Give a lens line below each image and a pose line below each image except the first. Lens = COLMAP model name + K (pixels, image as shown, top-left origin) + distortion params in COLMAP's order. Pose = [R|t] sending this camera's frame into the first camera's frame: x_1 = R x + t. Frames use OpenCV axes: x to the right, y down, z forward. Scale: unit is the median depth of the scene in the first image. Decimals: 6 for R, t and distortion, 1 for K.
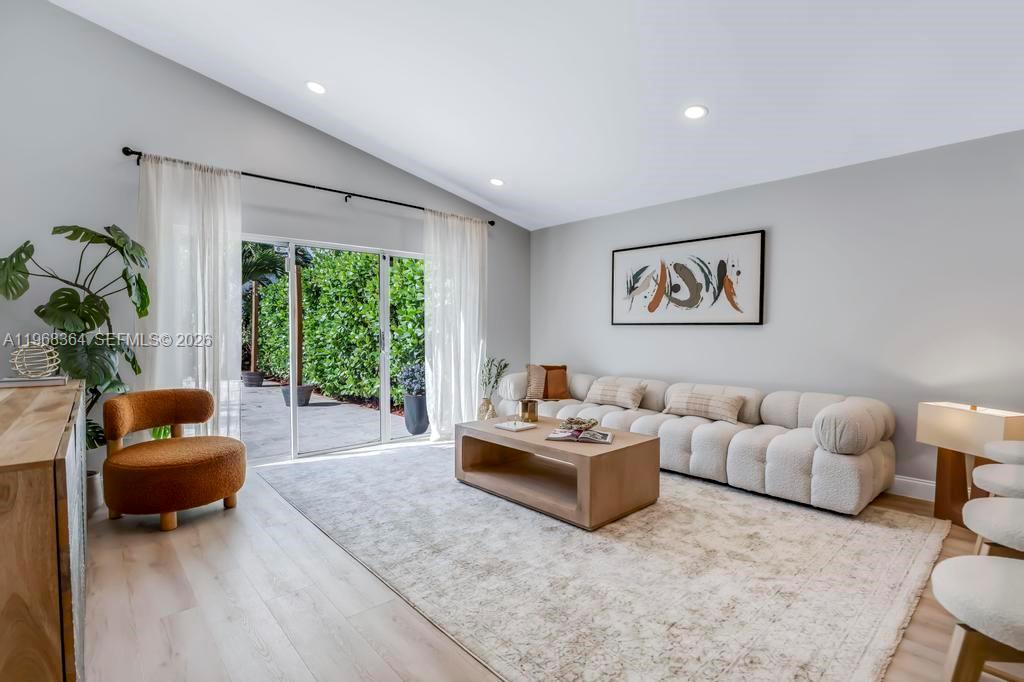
lens RADIAL K [[493.4, 0, 510.3], [0, 493.4, 336.6], [0, 0, 1]] dist [-0.001082, 0.000211]
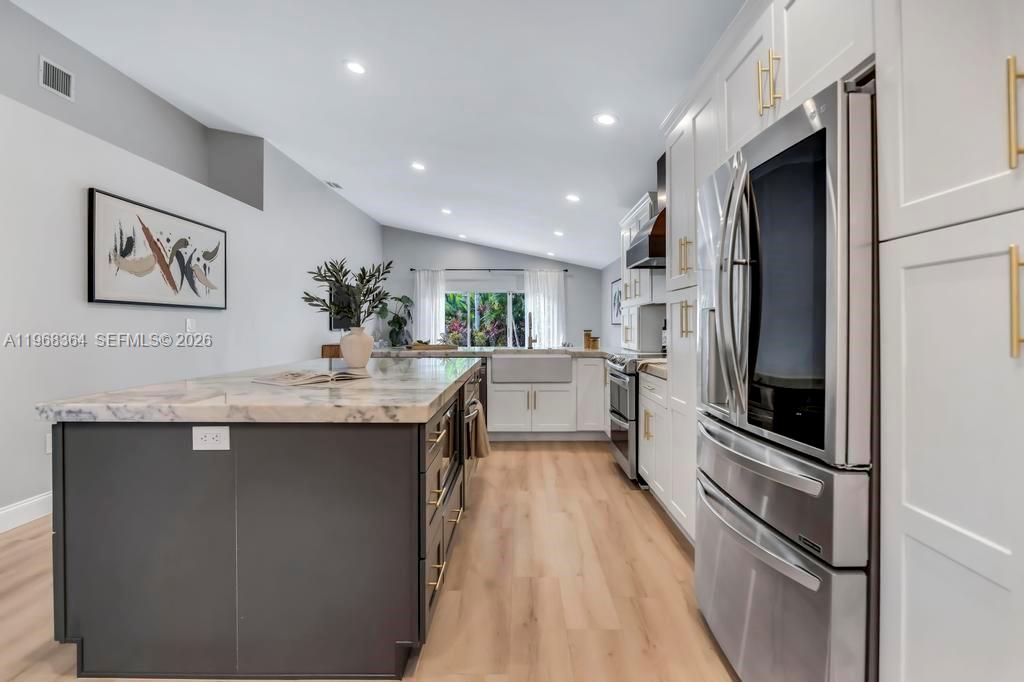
lens RADIAL K [[493.4, 0, 510.3], [0, 493.4, 336.6], [0, 0, 1]] dist [-0.001082, 0.000211]
pose [[0.736716, 0.007751, -0.676158, 1.894917], [-0.008775, 0.999960, 0.001903, 0.030585], [0.676146, 0.004531, 0.736754, -0.906793]]
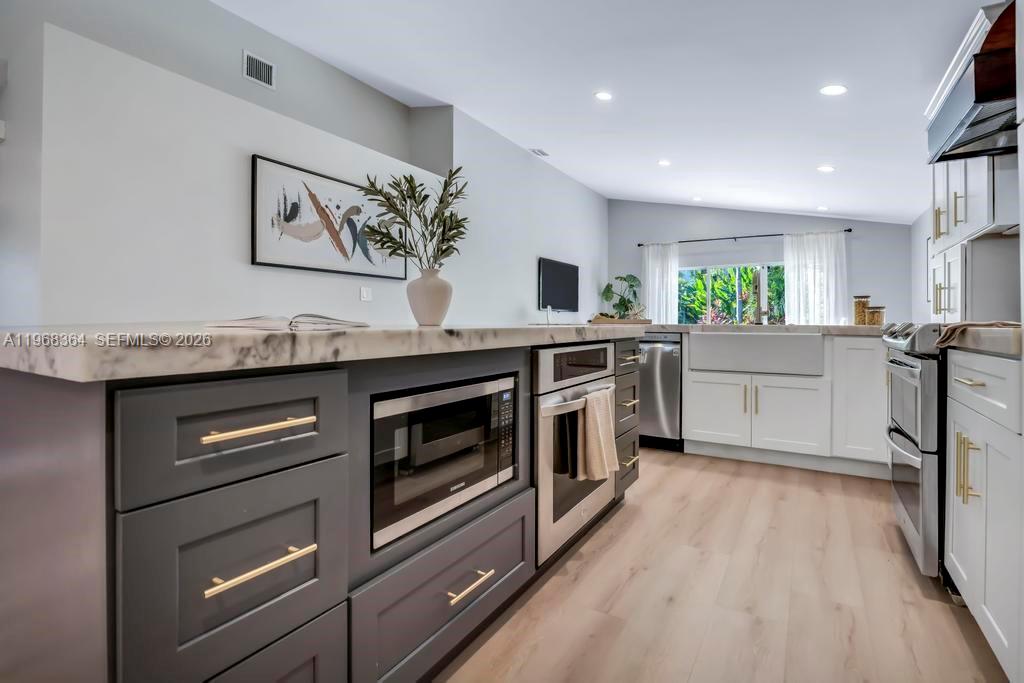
lens RADIAL K [[482.5, 0, 516.0], [0, 482.5, 326.1], [0, 0, 1]] dist [-0.026286, 0.007697]
pose [[0.287305, 0.001843, -0.957837, 1.686346], [-0.022993, 0.999723, -0.004973, 0.103667], [0.957563, 0.023453, 0.287268, -0.425910]]
